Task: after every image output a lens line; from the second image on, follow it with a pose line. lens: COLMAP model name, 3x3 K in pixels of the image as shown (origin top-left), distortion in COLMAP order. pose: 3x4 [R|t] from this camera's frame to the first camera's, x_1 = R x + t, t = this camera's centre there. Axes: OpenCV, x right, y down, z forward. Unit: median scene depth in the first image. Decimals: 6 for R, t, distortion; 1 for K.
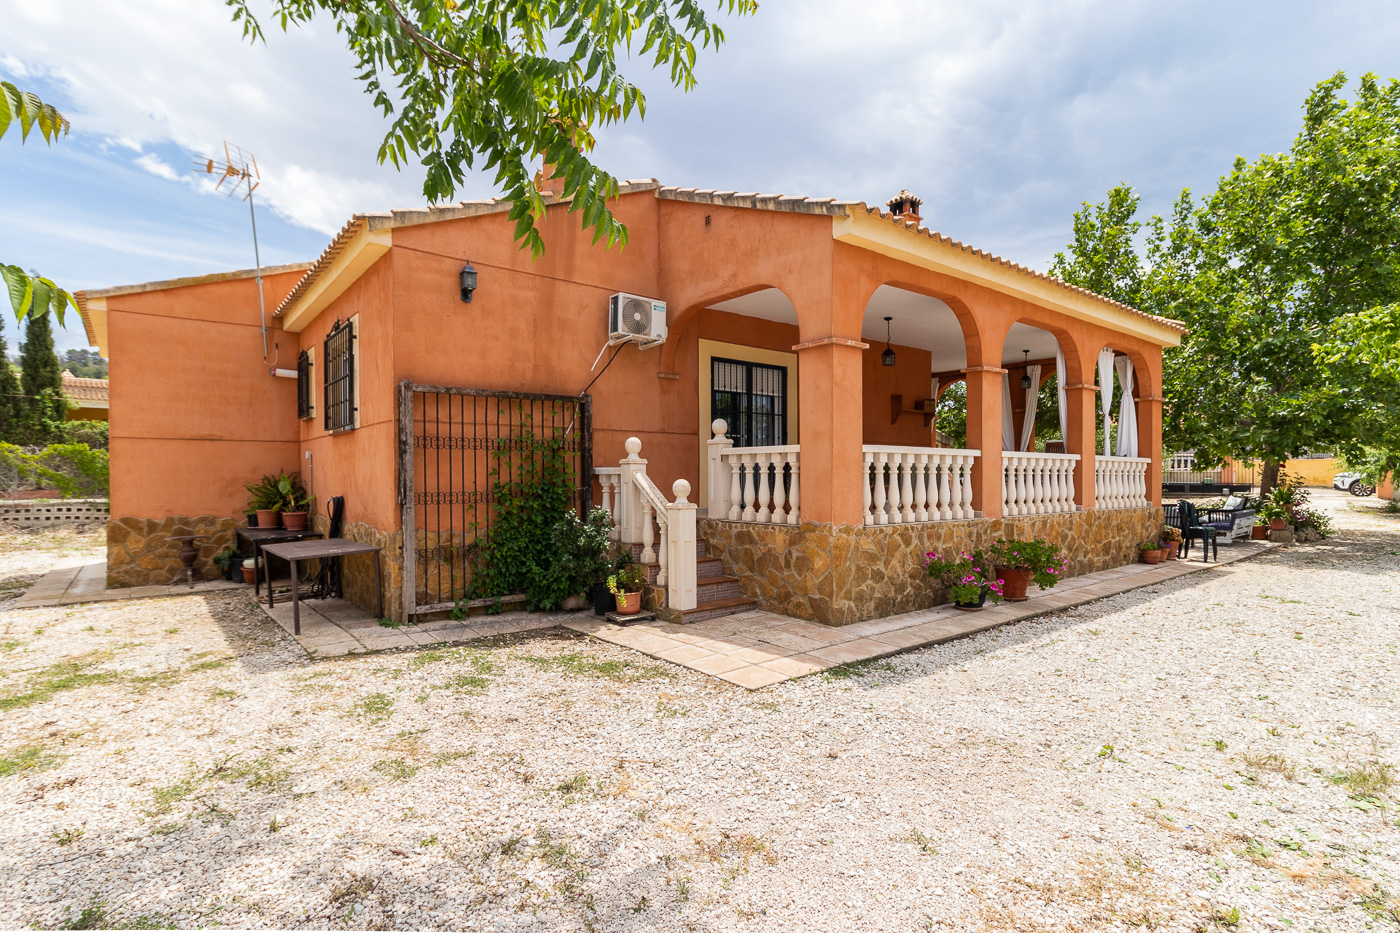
lens RADIAL K [[708.1, 0, 698.4], [0, 708.1, 473.9], [0, 0, 1]] dist [-0.001907, -0.001726]
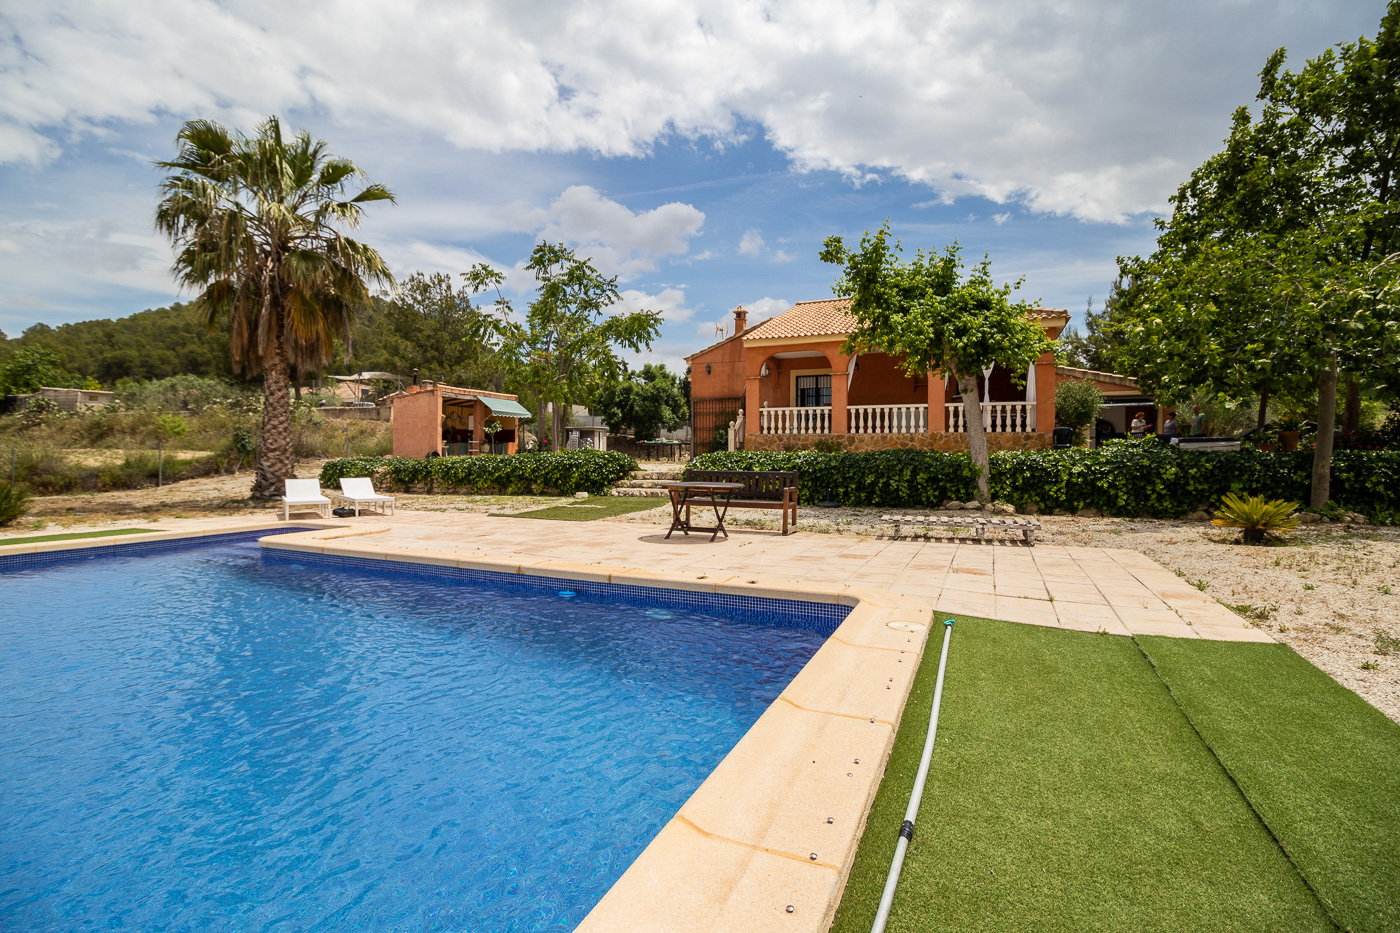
lens RADIAL K [[657.4, 0, 697.2], [0, 657.4, 452.5], [0, 0, 1]] dist [-0.001495, 0.000237]
pose [[0.450814, 0.005248, -0.892602, 2.432629], [0.002812, 0.999969, 0.007299, 0.119239], [0.892613, -0.005800, 0.450786, -0.514925]]
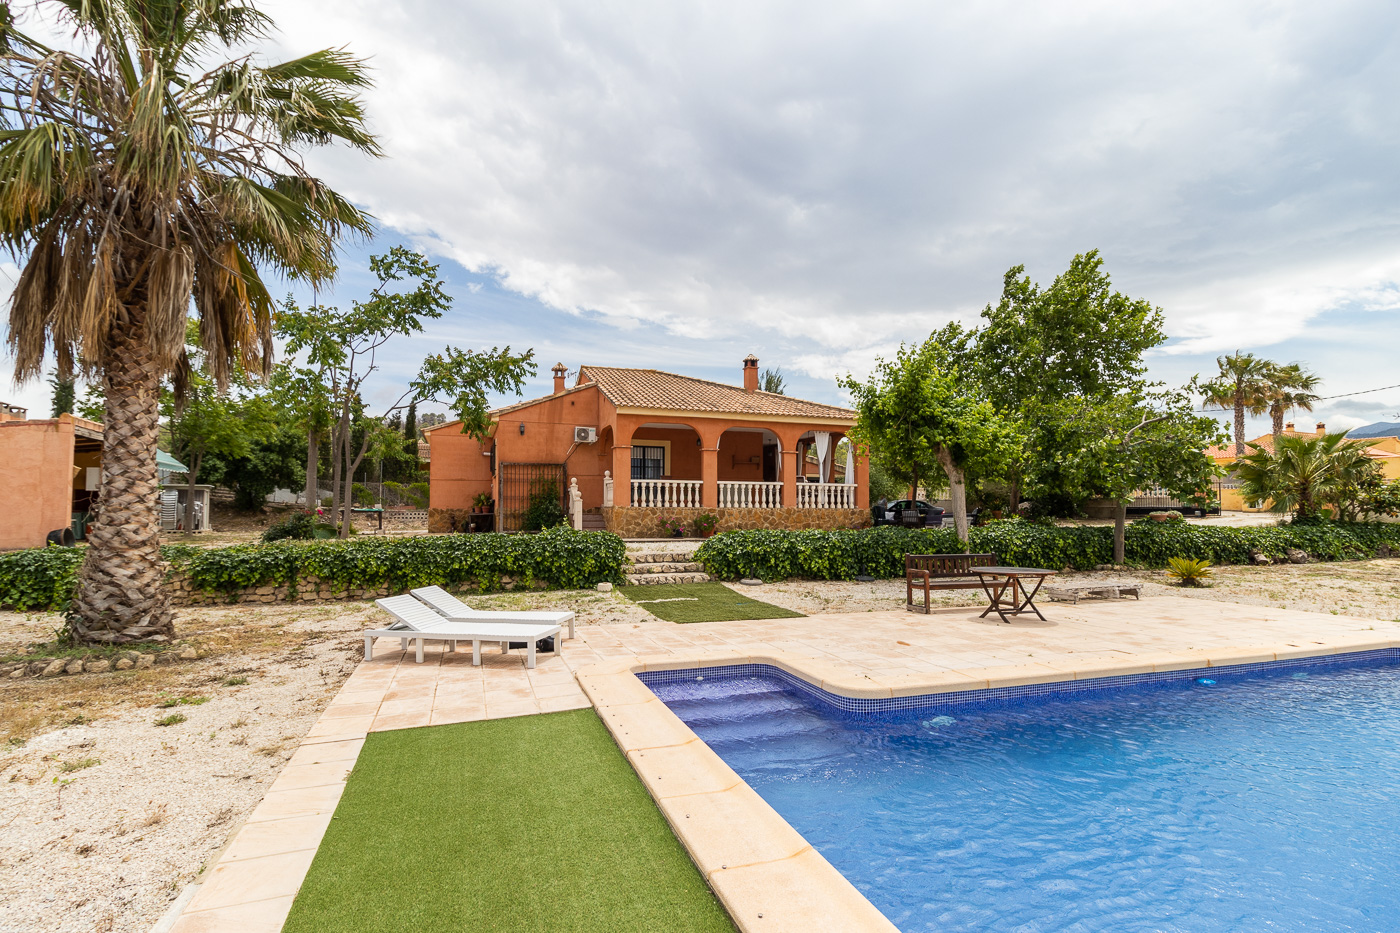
lens RADIAL K [[670.8, 0, 687.1], [0, 670.8, 488.0], [0, 0, 1]] dist [-0.003736, 0.001107]
pose [[0.939808, -0.006655, -0.341638, 1.265924], [-0.003036, 0.999608, -0.027826, 0.064693], [0.341689, 0.027188, 0.939420, -1.411008]]
